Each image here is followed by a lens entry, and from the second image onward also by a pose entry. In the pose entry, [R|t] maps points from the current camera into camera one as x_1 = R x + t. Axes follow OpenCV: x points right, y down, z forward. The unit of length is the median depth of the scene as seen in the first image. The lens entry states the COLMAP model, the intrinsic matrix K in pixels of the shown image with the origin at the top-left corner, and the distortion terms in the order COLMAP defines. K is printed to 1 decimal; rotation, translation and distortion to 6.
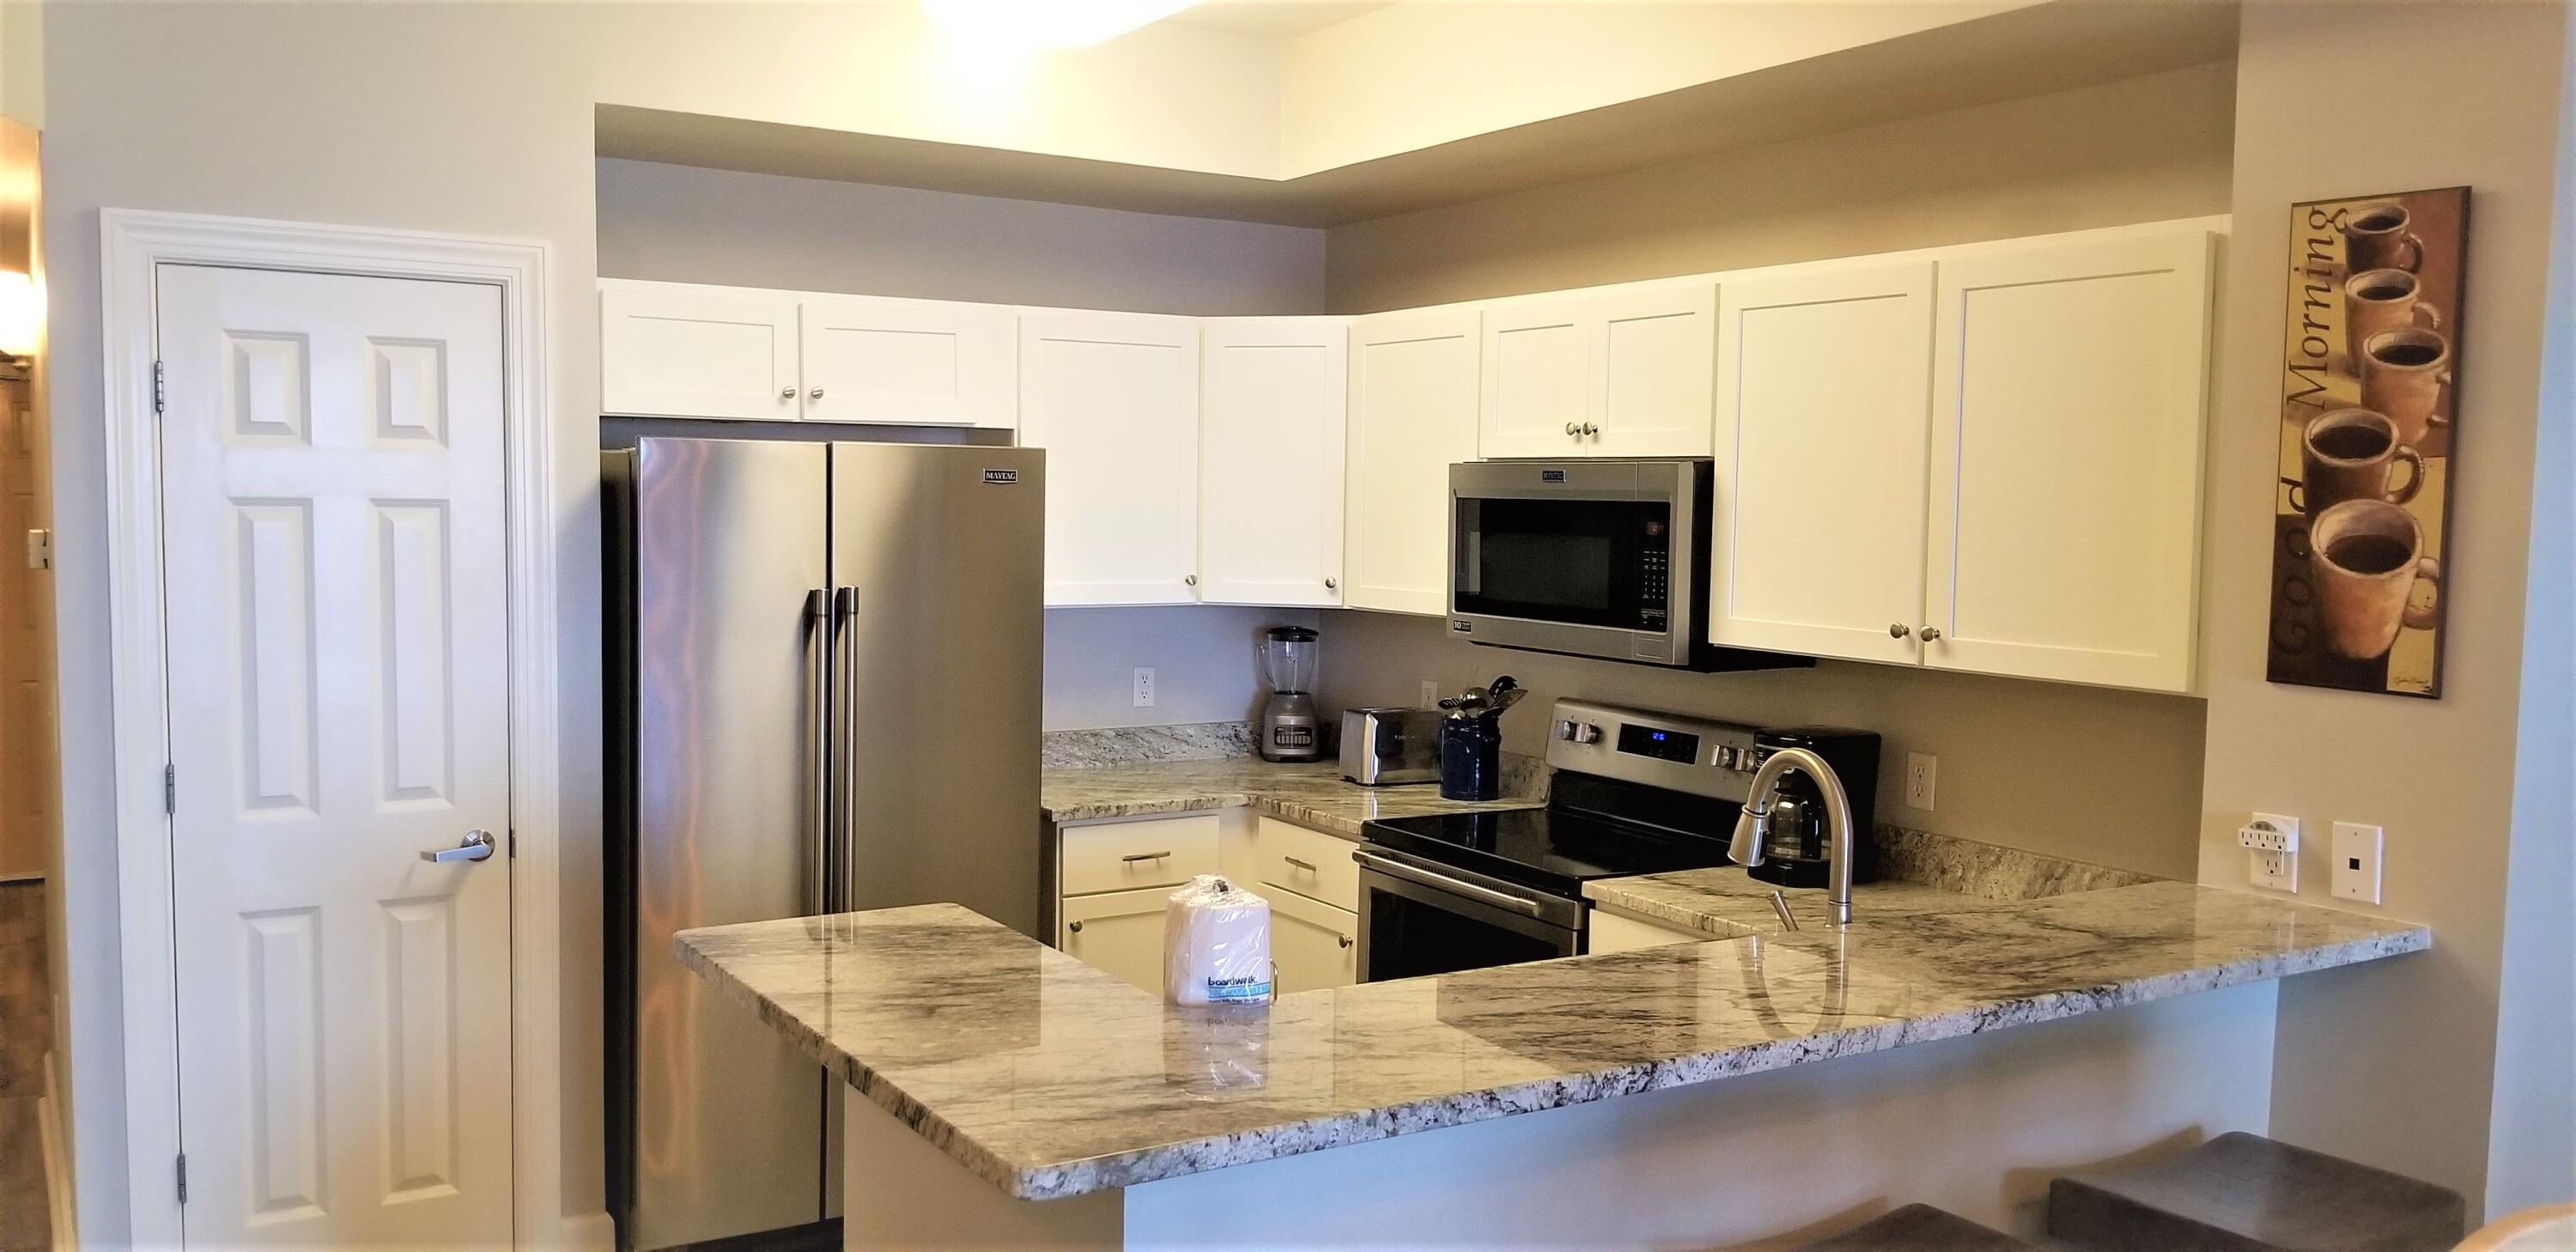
lens RADIAL K [[2034.9, 0, 1288.0], [0, 2034.9, 626.0], [0, 0, 1]] dist [-0.003607, -0.010064]
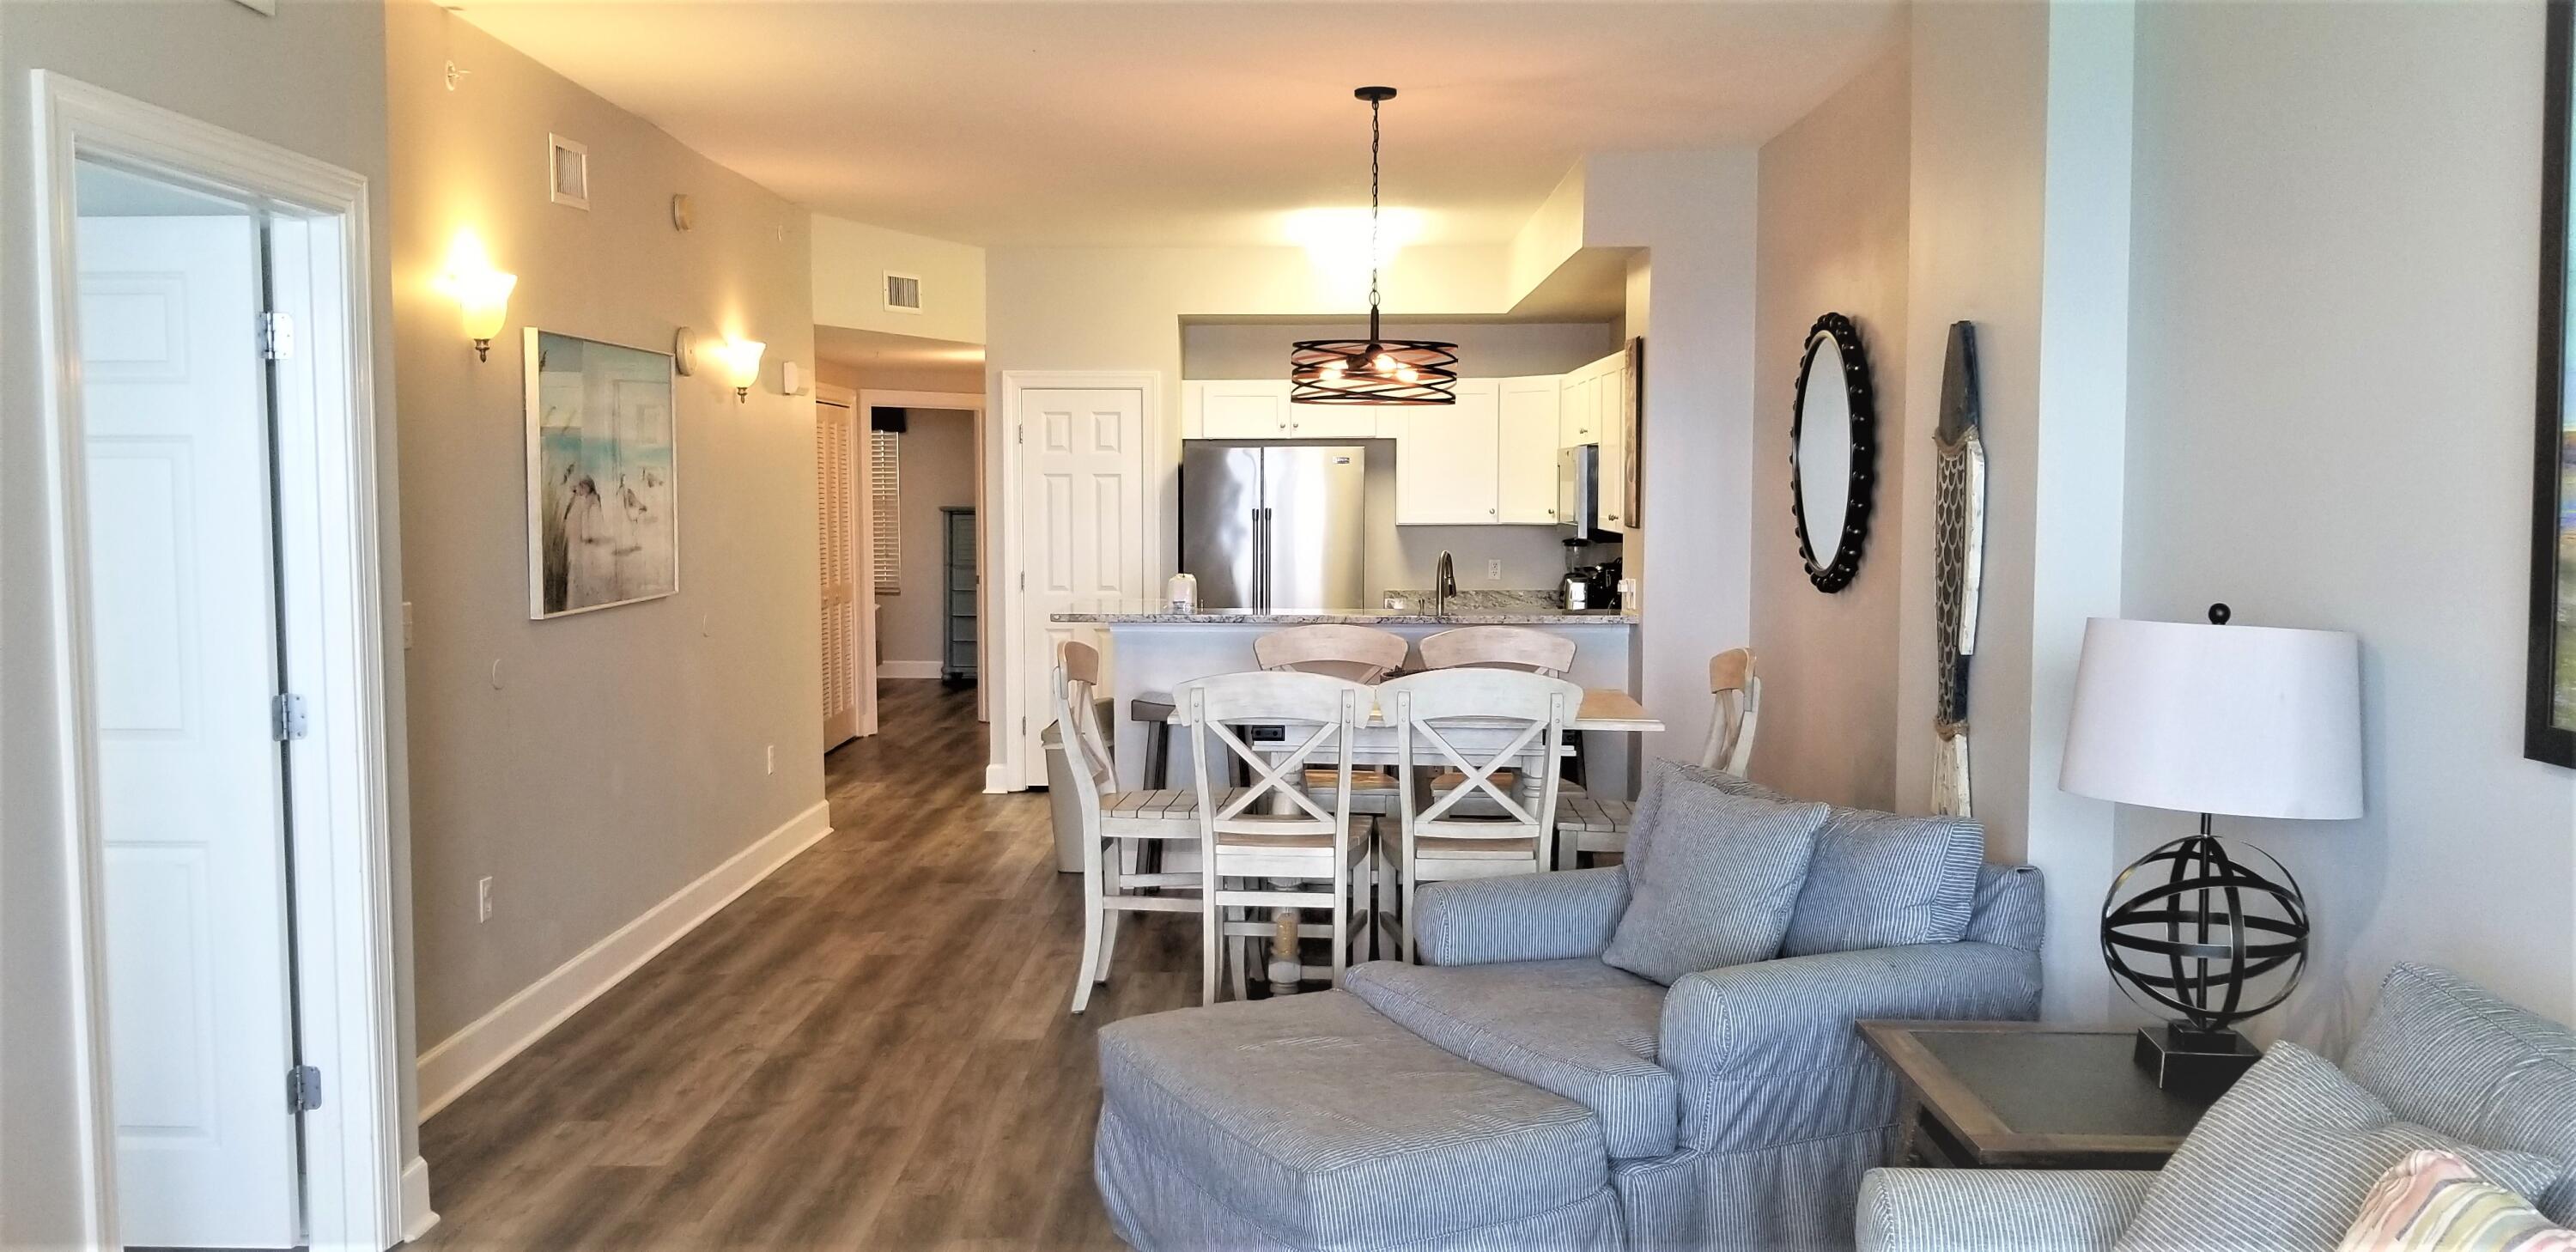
lens RADIAL K [[2034.9, 0, 1288.0], [0, 2034.9, 626.0], [0, 0, 1]] dist [-0.003607, -0.010064]
pose [[0.844564, 0.019165, -0.535111, 1.470465], [-0.021923, 0.999759, 0.001205, 0.157089], [0.535005, 0.010714, 0.844781, -1.353953]]
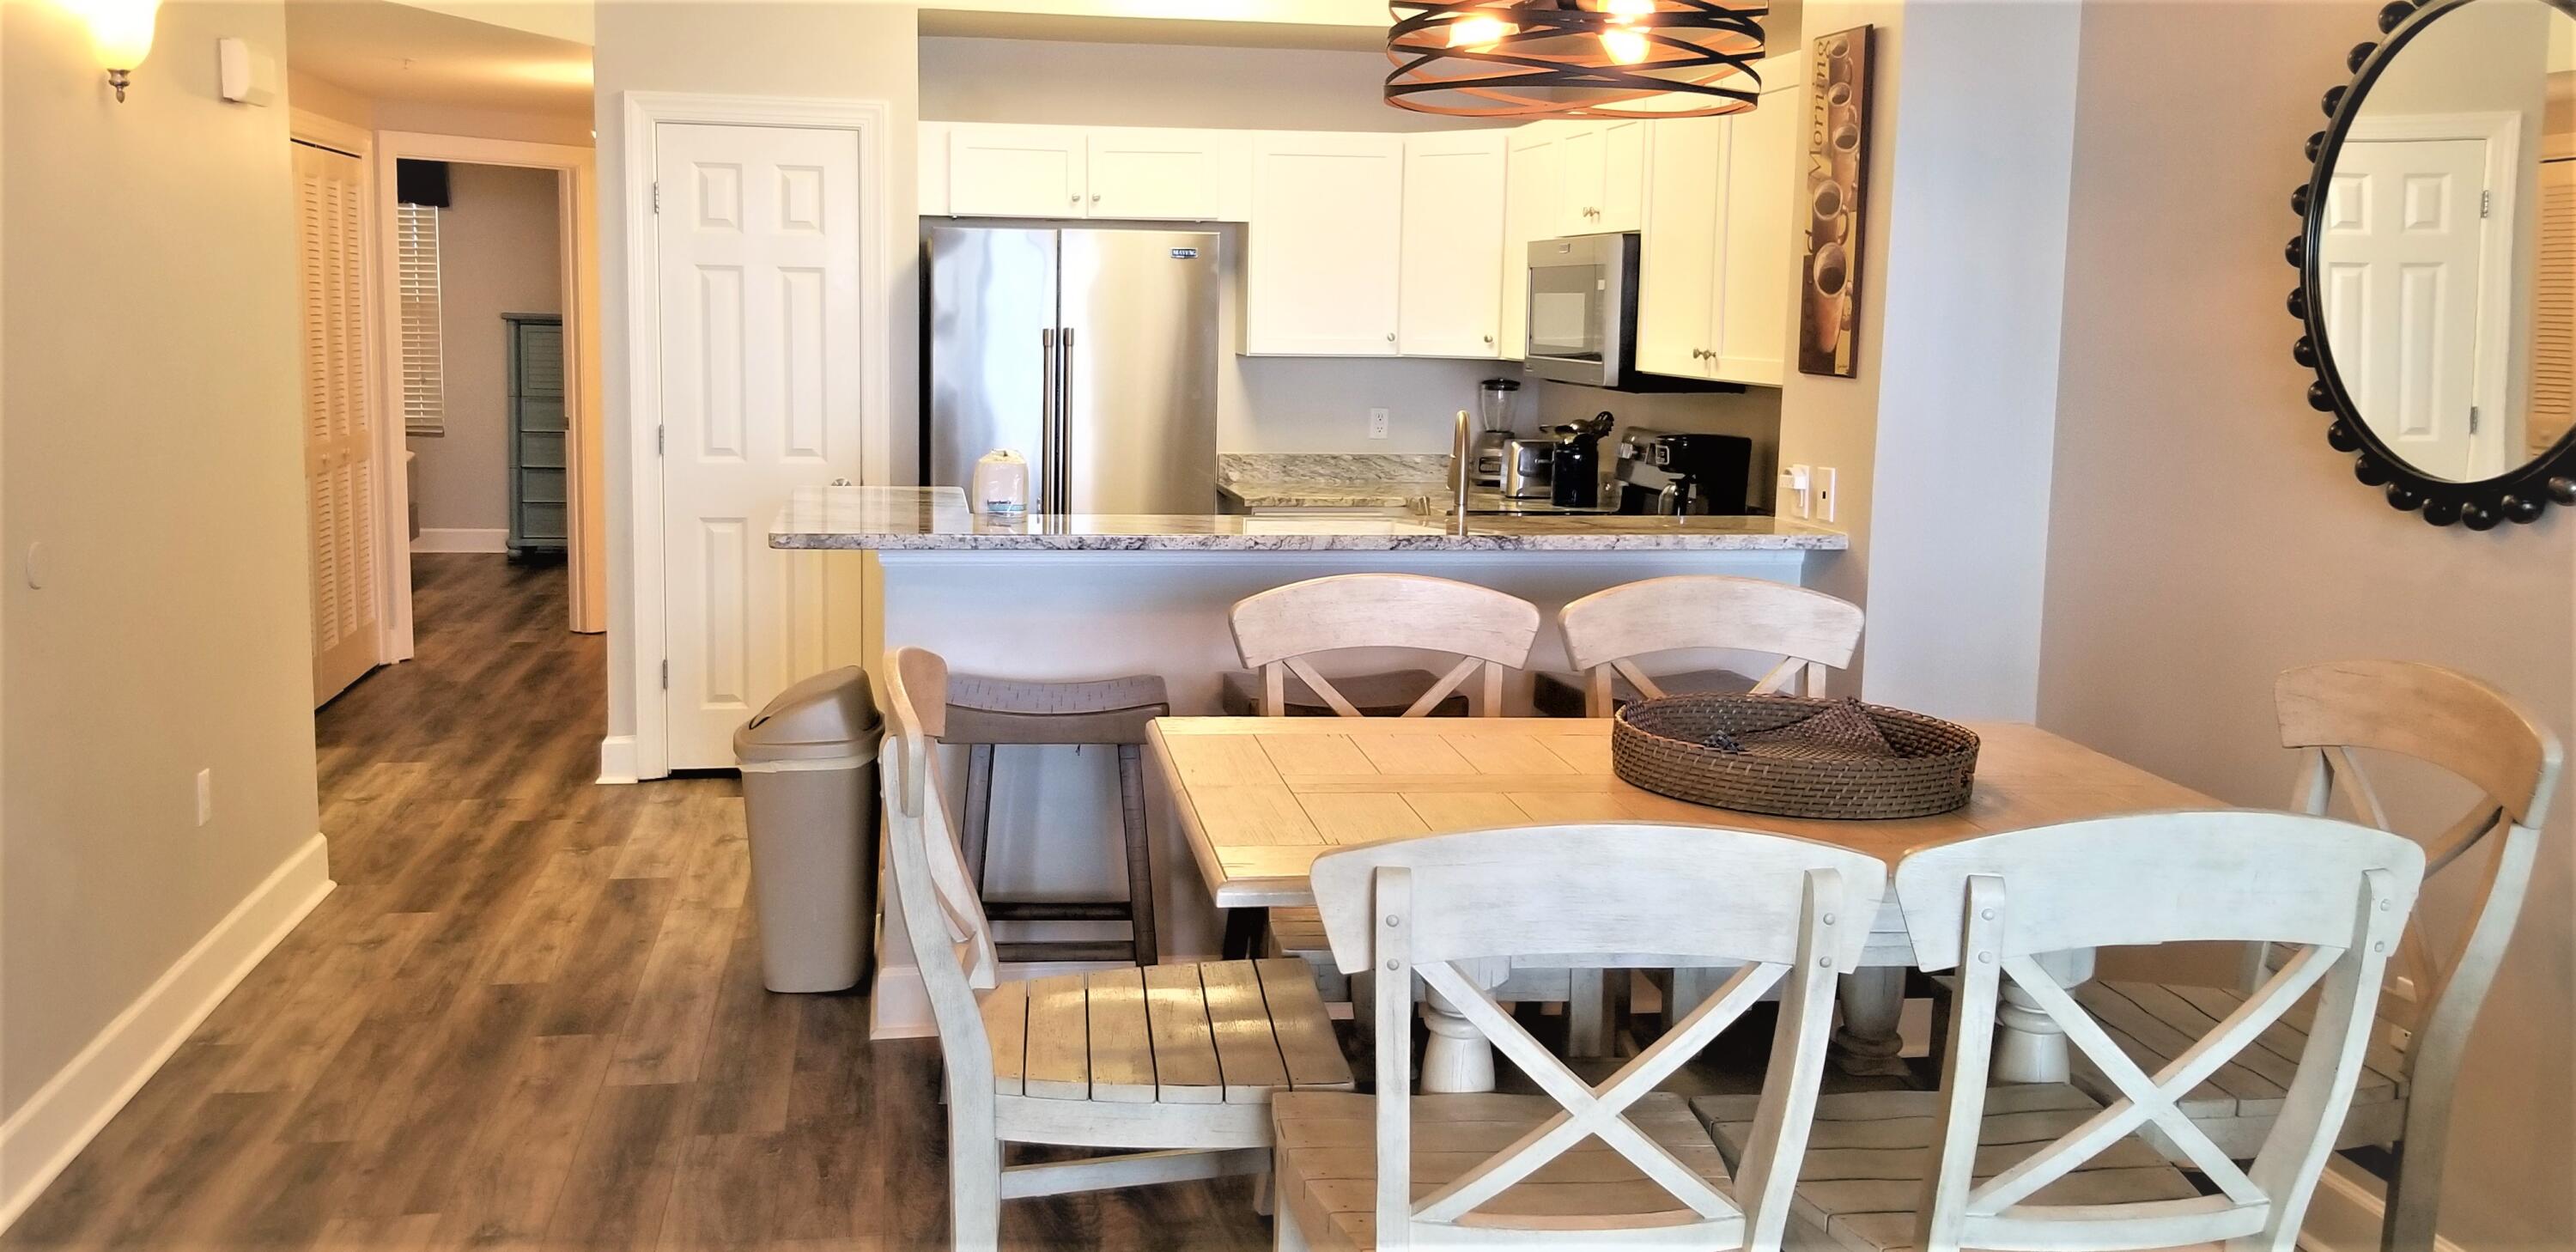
lens RADIAL K [[2250.0, 0, 1283.4], [0, 2250.0, 564.7], [0, 0, 1]] dist [0.086978, -0.257771]
pose [[0.922051, 0.042335, -0.384746, 0.780285], [-0.026447, 0.998568, 0.046496, 0.100157], [0.386163, -0.032696, 0.921851, -0.635301]]
